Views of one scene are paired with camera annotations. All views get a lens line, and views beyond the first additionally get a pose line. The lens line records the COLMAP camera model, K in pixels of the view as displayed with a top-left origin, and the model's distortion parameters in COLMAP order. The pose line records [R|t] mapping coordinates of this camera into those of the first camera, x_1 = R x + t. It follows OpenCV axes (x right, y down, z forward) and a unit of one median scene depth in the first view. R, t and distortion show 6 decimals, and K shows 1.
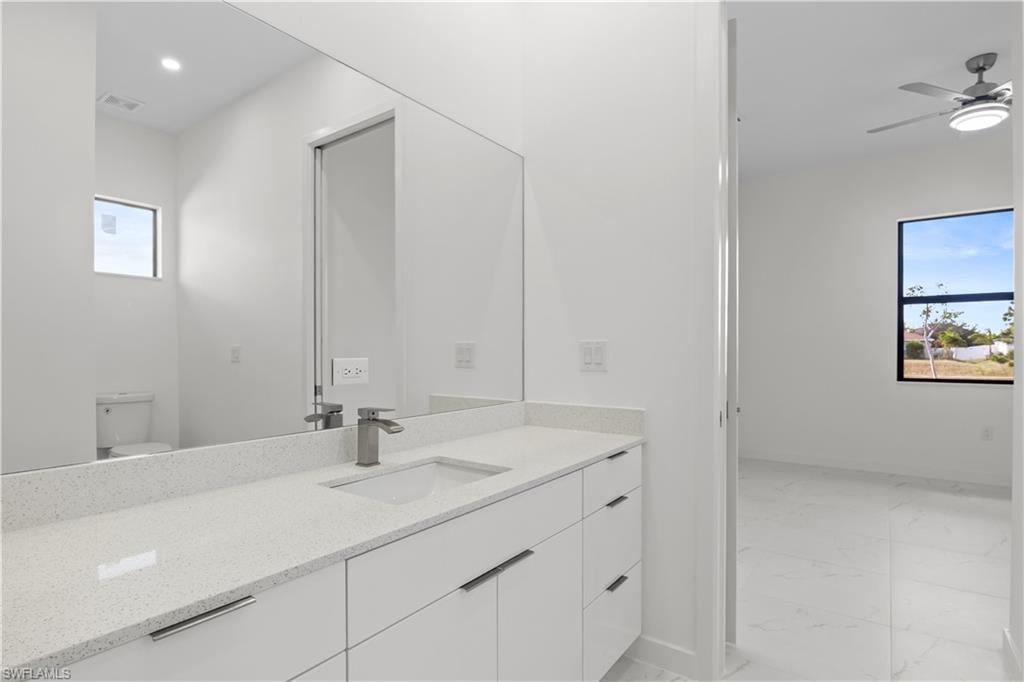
lens RADIAL K [[511.2, 0, 516.6], [0, 511.2, 345.8], [0, 0, 1]] dist [-0.005155, -0.000344]
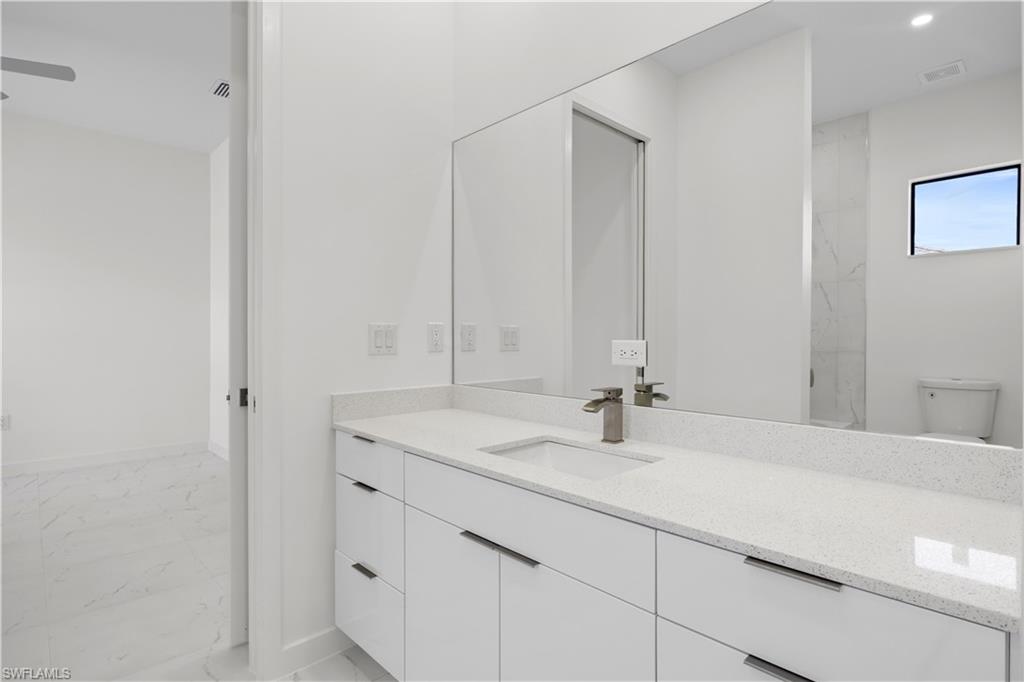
lens RADIAL K [[511.2, 0, 518.9], [0, 511.2, 339.6], [0, 0, 1]] dist [-0.005155, -0.000344]
pose [[-0.180064, 0.009249, -0.983611, 0.767848], [0.012396, 0.999898, 0.007133, 0.011577], [0.983577, -0.010909, -0.180160, 0.985416]]
